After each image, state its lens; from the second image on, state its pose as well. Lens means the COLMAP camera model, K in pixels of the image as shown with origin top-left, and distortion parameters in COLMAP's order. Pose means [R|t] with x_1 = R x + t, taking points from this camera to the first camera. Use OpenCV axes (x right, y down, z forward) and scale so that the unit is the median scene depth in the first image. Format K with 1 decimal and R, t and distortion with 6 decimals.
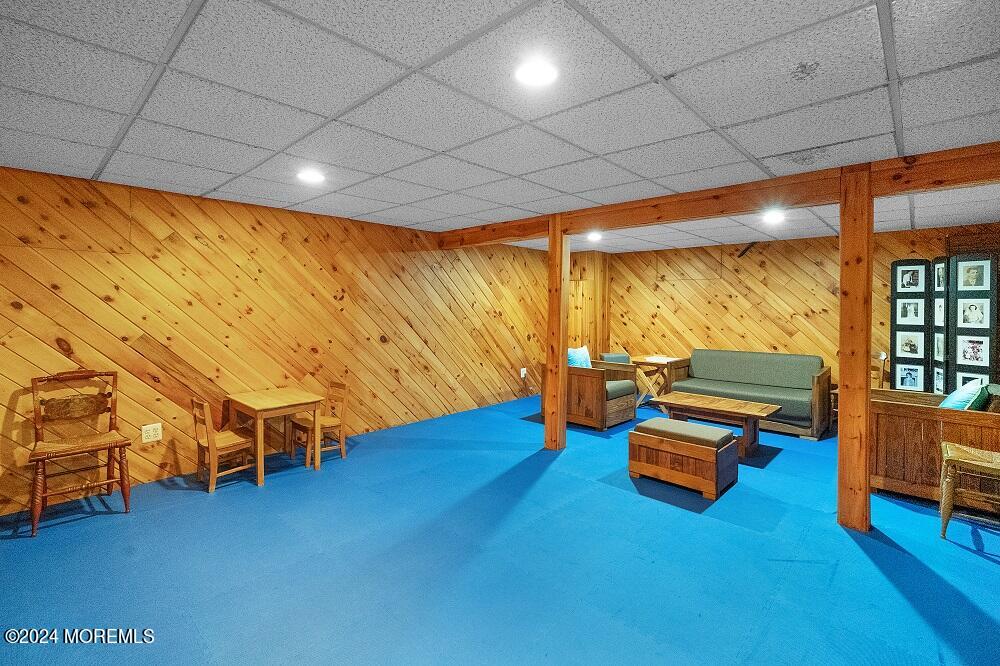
lens RADIAL K [[455.3, 0, 501.9], [0, 455.3, 305.4], [0, 0, 1]] dist [-0.000121, 0.000012]
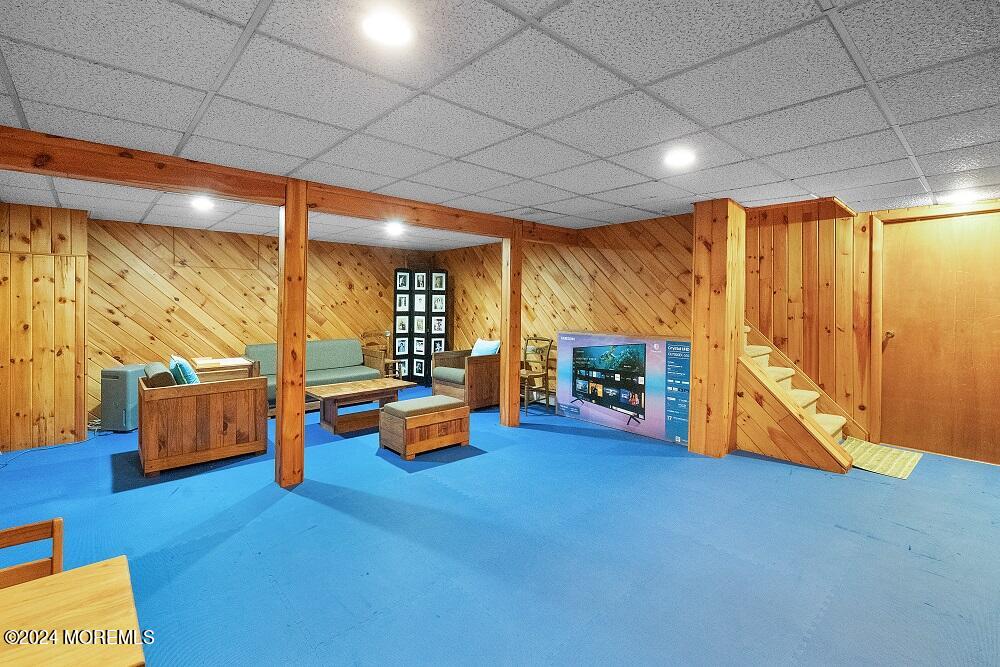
lens RADIAL K [[455.3, 0, 501.9], [0, 455.3, 305.9], [0, 0, 1]] dist [-0.000121, 0.000012]
pose [[0.076774, -0.014252, 0.996947, -0.588491], [-0.006415, 0.999870, 0.014788, -0.000322], [-0.997028, -0.007531, 0.076673, 0.552025]]
